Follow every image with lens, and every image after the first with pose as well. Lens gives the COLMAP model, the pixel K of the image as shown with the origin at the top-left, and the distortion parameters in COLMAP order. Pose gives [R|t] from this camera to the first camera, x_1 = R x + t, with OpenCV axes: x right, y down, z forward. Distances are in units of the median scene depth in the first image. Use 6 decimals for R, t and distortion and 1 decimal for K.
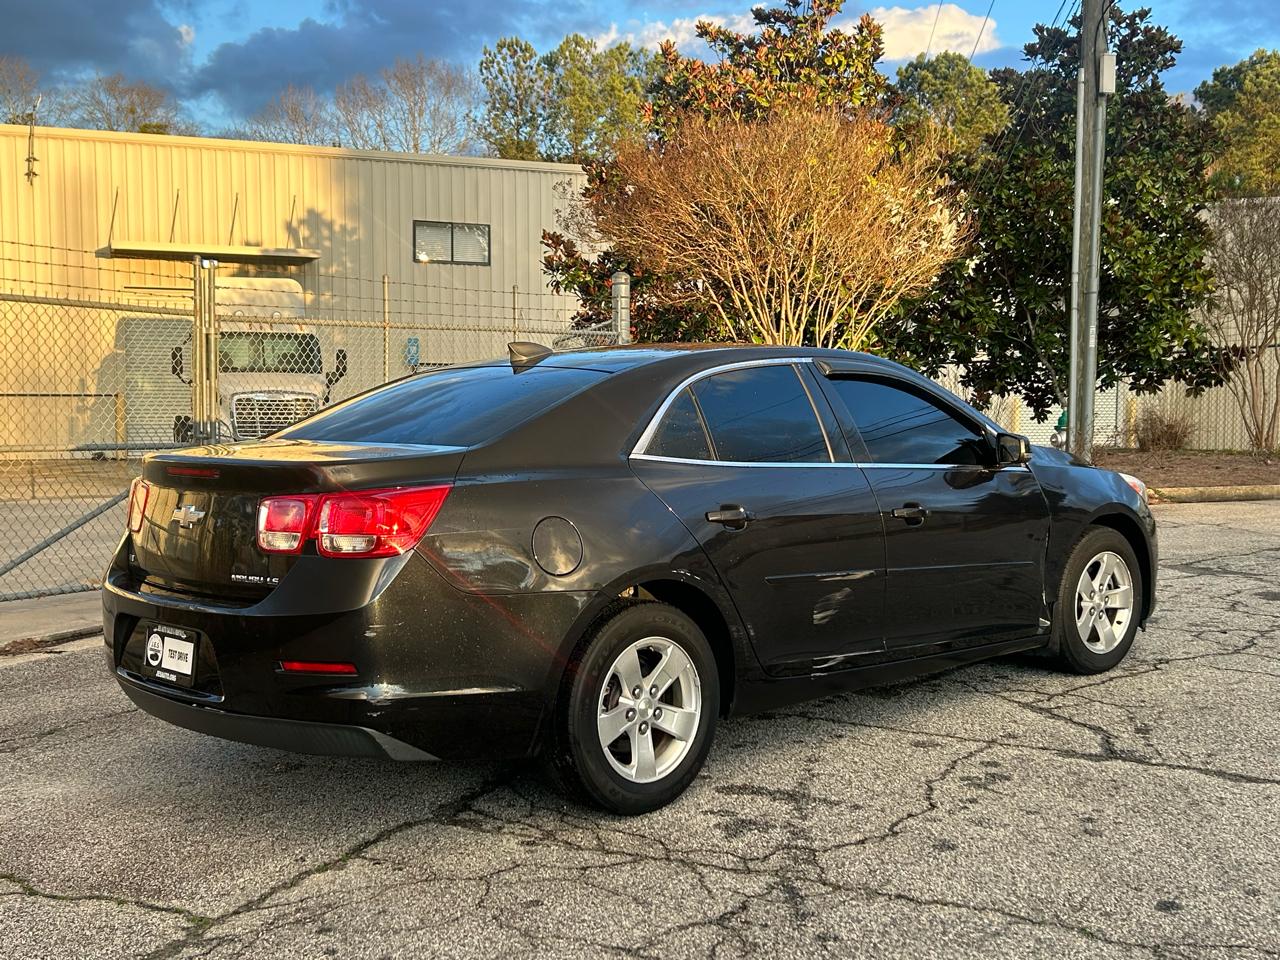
lens RADIAL K [[1471.8, 0, 631.7], [0, 1471.8, 501.8], [0, 0, 1]] dist [0.037528, 0.000000]
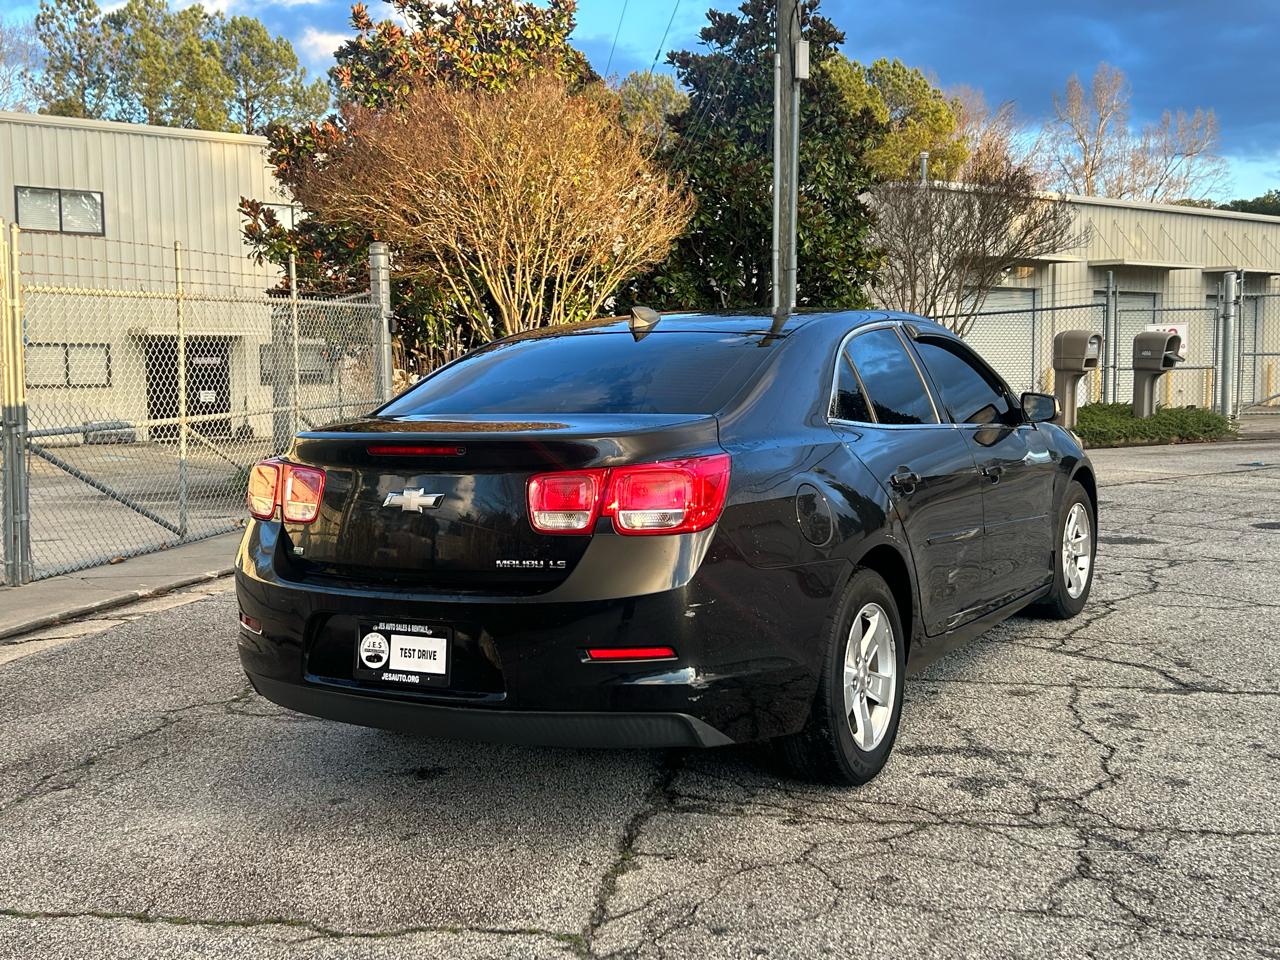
lens RADIAL K [[1471.8, 0, 634.3], [0, 1471.8, 498.0], [0, 0, 1]] dist [0.037528, 0.000000]
pose [[0.955364, -0.041763, 0.292463, -0.324774], [0.038387, 0.999114, 0.017276, -0.000939], [-0.292925, -0.005278, 0.956121, 0.079150]]
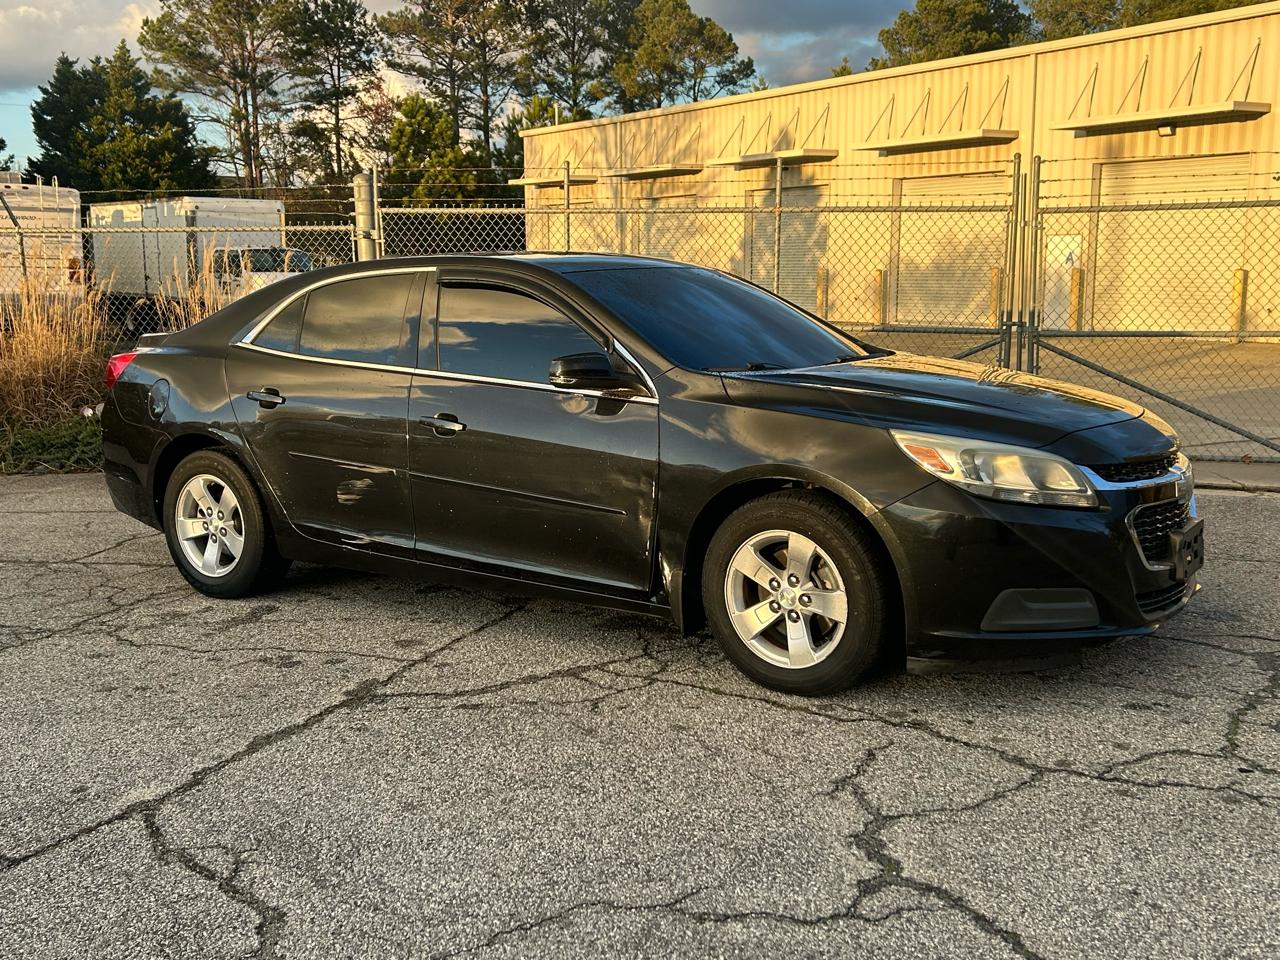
lens RADIAL K [[1335.3, 0, 631.3], [0, 1335.3, 488.6], [0, 0, 1]] dist [0.030419, 0.000000]
pose [[0.207960, 0.159398, -0.965062, 1.017197], [-0.067926, 0.986604, 0.148318, -0.084798], [0.975776, 0.034709, 0.216001, 0.857023]]
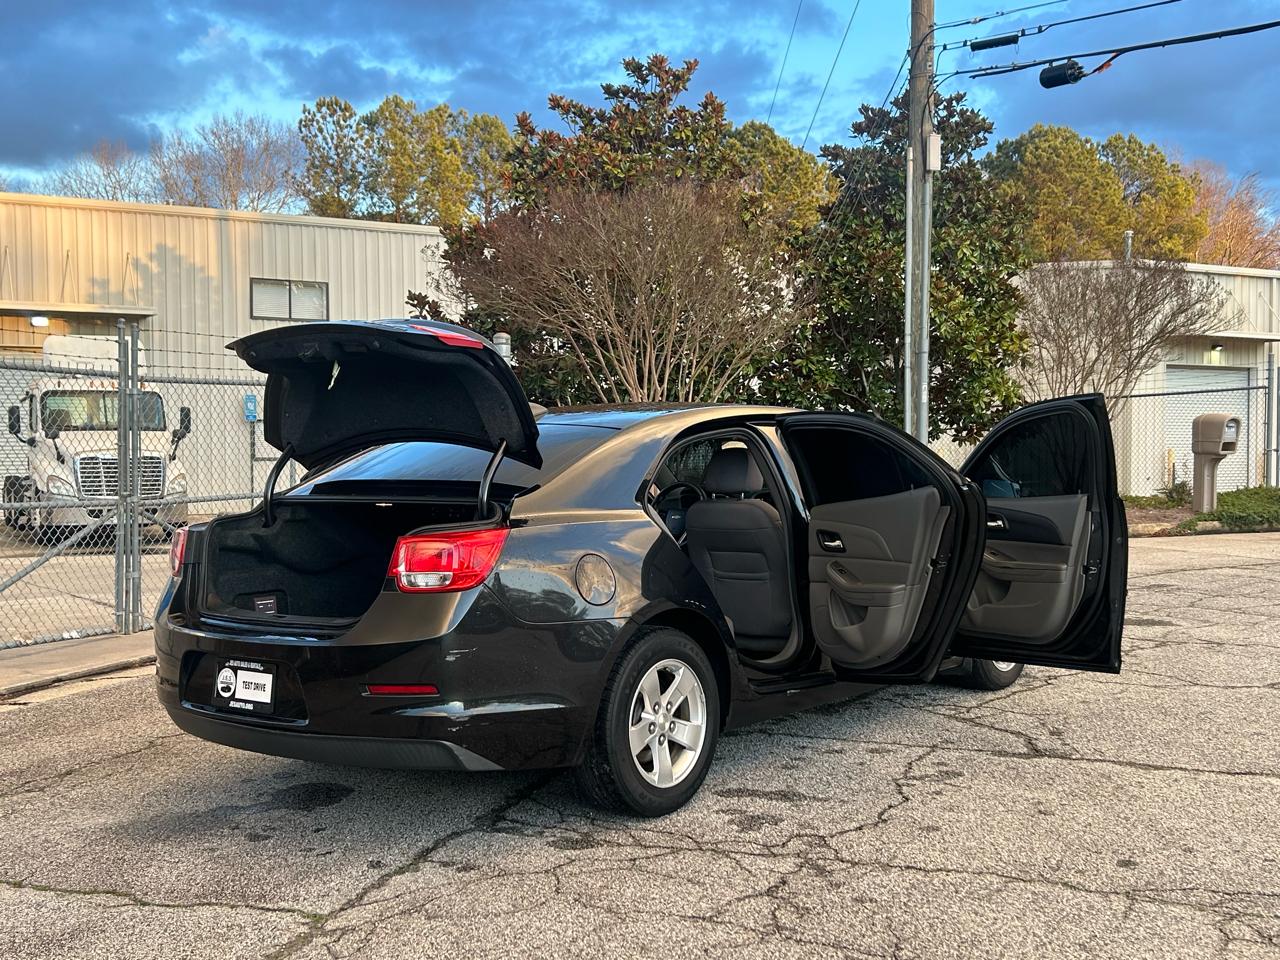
lens RADIAL K [[1471.8, 0, 639.1], [0, 1471.8, 474.9], [0, 0, 1]] dist [0.037528, 0.000000]
pose [[0.990861, -0.011254, 0.134416, -0.124121], [0.018601, 0.998393, -0.053535, 0.007387], [-0.133598, 0.055546, 0.989478, -0.108097]]
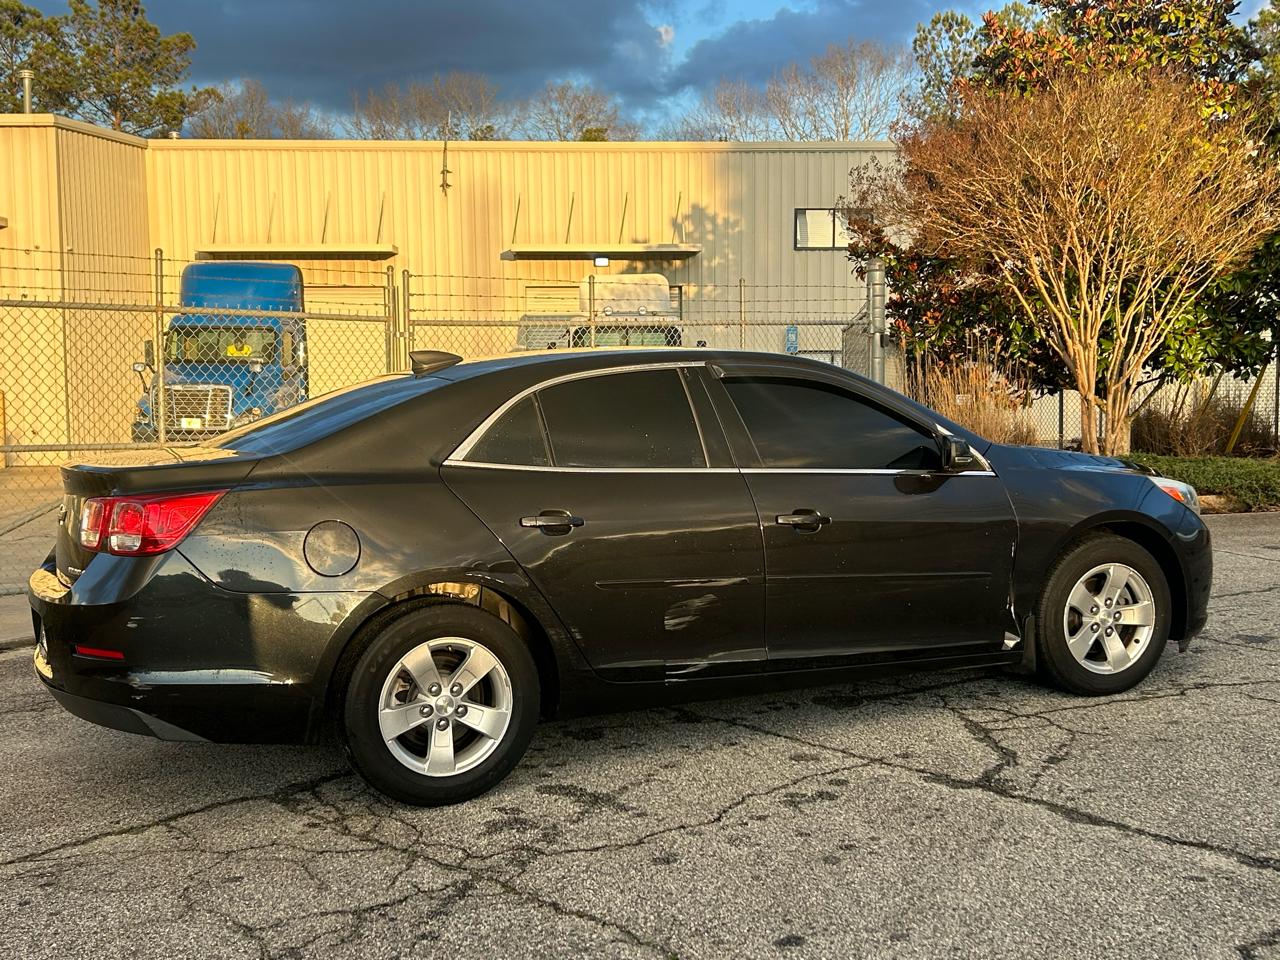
lens RADIAL K [[1471.8, 0, 633.2], [0, 1471.8, 499.7], [0, 0, 1]] dist [0.037528, 0.000000]
pose [[0.949609, 0.013465, -0.313148, 0.356292], [-0.010402, 0.999880, 0.011448, -0.014298], [0.313265, -0.007614, 0.949635, 0.039802]]
